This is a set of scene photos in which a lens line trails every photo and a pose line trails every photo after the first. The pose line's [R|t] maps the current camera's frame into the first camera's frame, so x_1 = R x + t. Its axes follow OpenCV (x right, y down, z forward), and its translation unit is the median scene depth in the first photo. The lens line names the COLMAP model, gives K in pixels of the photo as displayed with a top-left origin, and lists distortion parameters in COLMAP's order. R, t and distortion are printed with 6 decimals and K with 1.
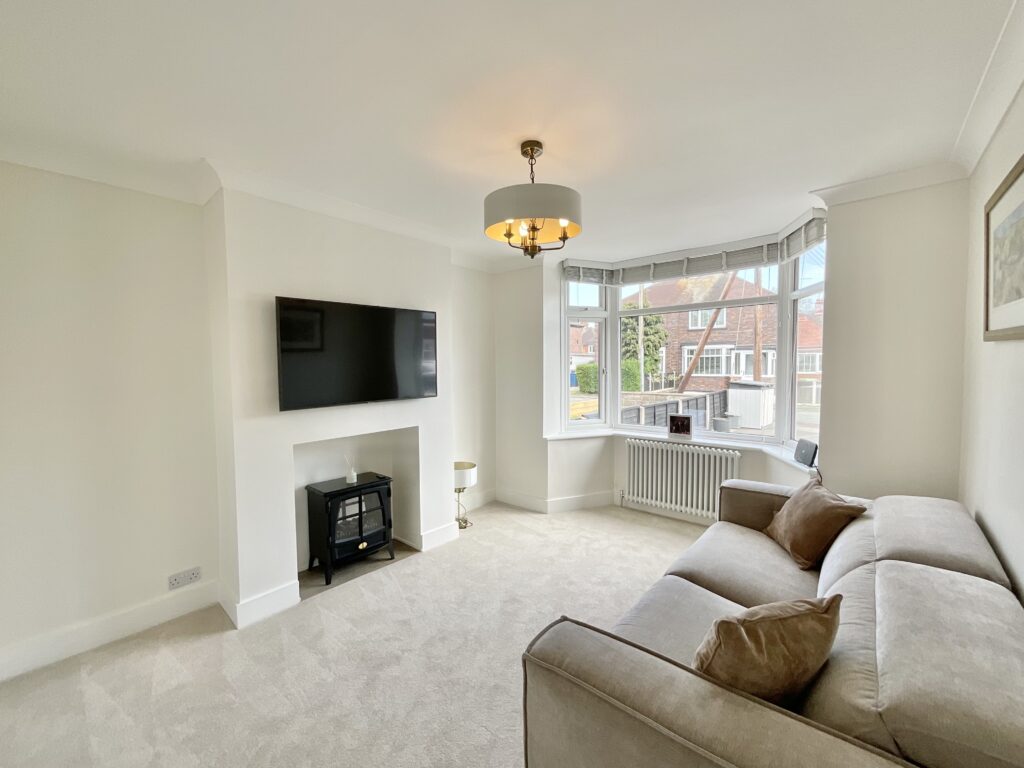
lens RADIAL K [[415.8, 0, 515.9], [0, 415.8, 384.2], [0, 0, 1]] dist [0.000786, -0.000747]
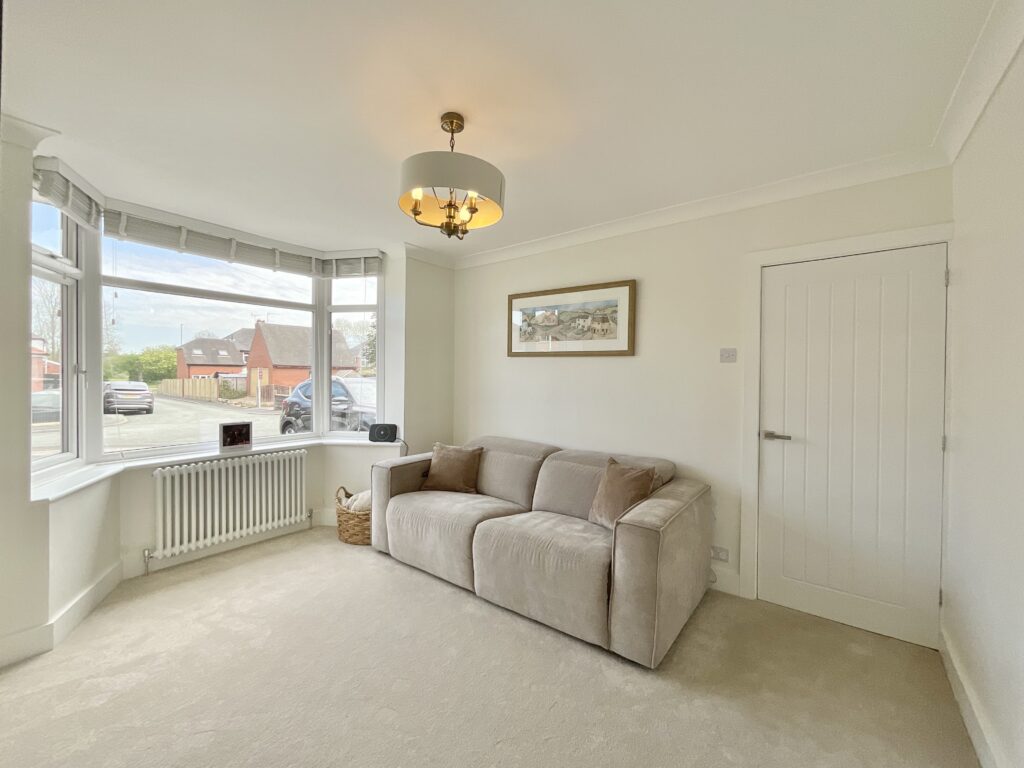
lens RADIAL K [[415.8, 0, 516.0], [0, 415.8, 383.1], [0, 0, 1]] dist [0.000786, -0.000747]
pose [[-0.047257, -0.008108, 0.998850, -0.475740], [0.037228, 0.999258, 0.009872, 0.006806], [-0.998189, 0.037651, -0.046920, 0.476882]]
